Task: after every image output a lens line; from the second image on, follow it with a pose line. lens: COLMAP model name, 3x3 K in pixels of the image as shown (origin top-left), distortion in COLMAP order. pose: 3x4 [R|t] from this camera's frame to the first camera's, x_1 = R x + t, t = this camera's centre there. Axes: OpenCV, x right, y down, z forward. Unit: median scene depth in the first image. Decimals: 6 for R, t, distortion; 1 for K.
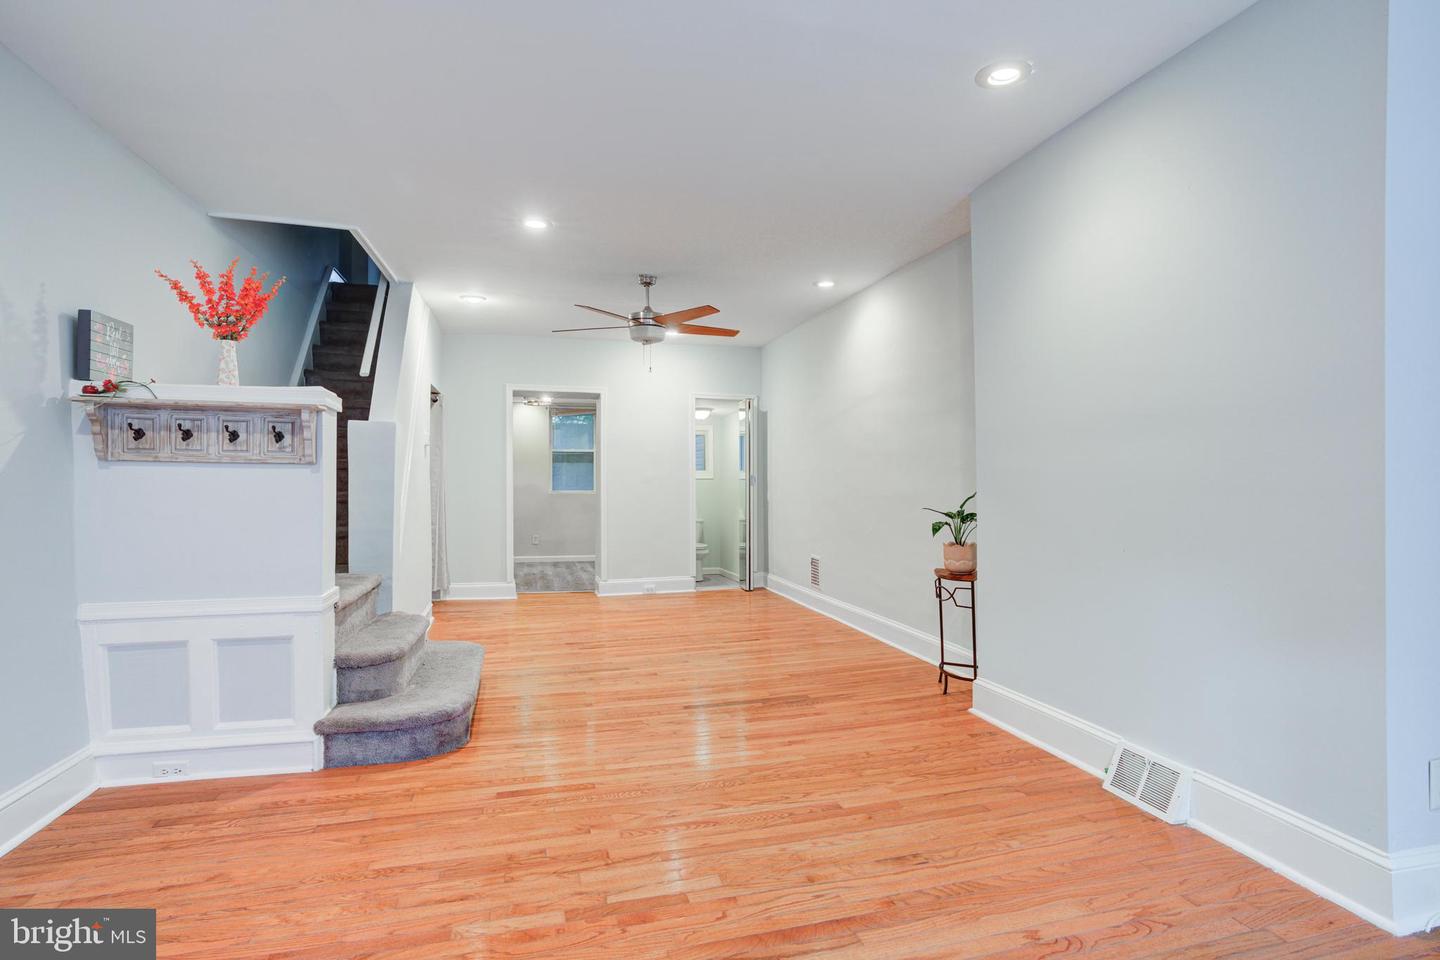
lens RADIAL K [[724.8, 0, 729.9], [0, 724.8, 482.1], [0, 0, 1]] dist [-0.028971, 0.014372]
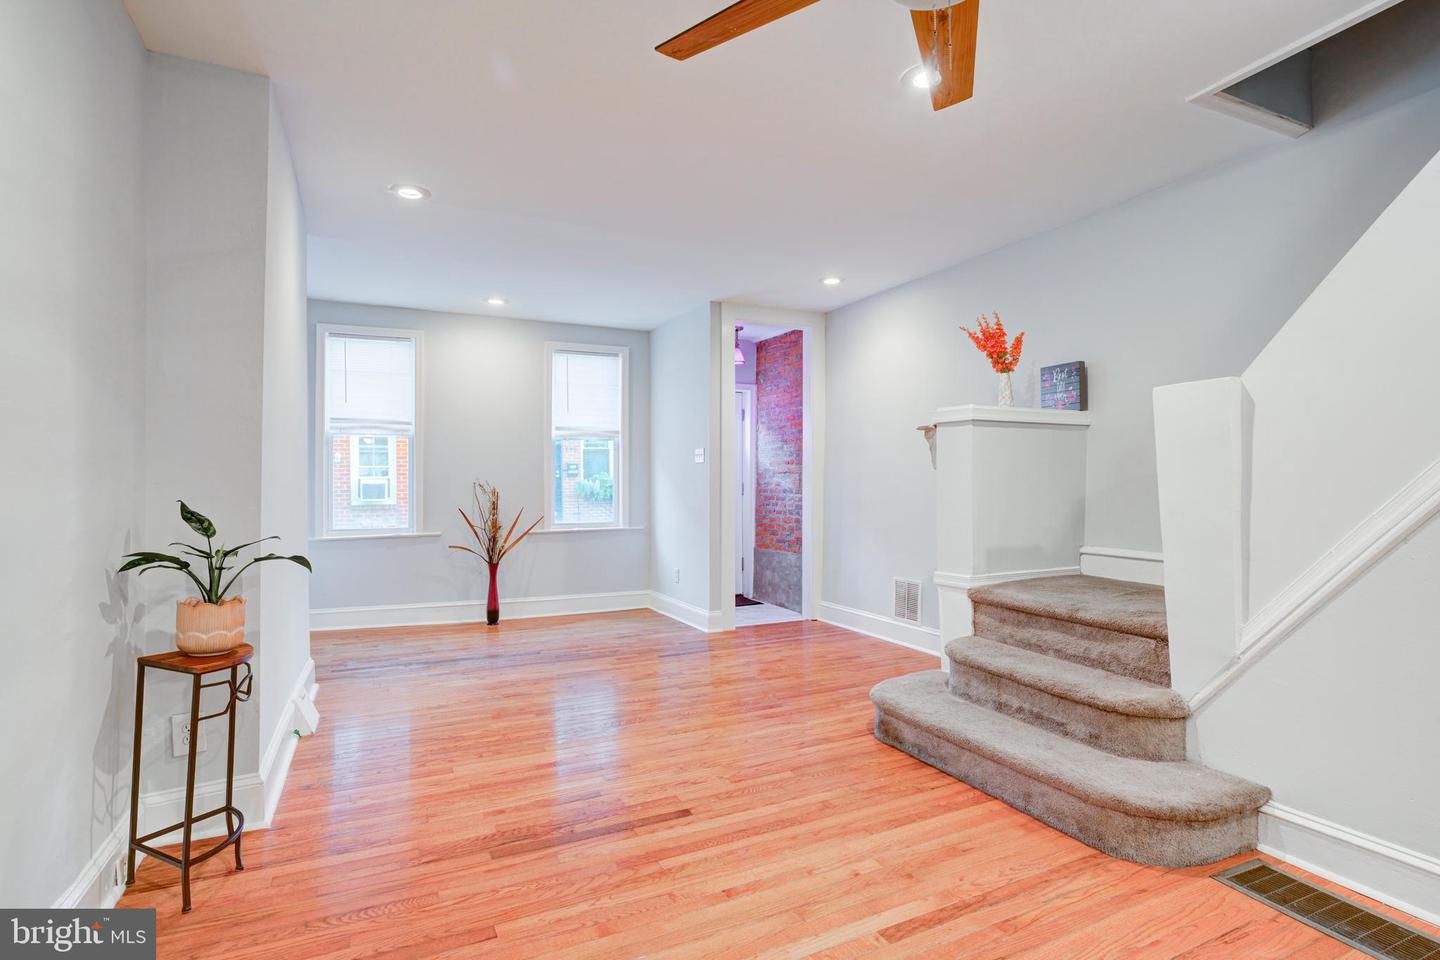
lens RADIAL K [[721.4, 0, 716.5], [0, 721.4, 479.3], [0, 0, 1]] dist [-0.017650, 0.001436]
pose [[-0.985782, 0.009694, -0.167751, 0.031263], [0.011373, 0.999894, -0.009049, -0.000043], [0.167646, -0.010828, -0.985788, 2.191272]]
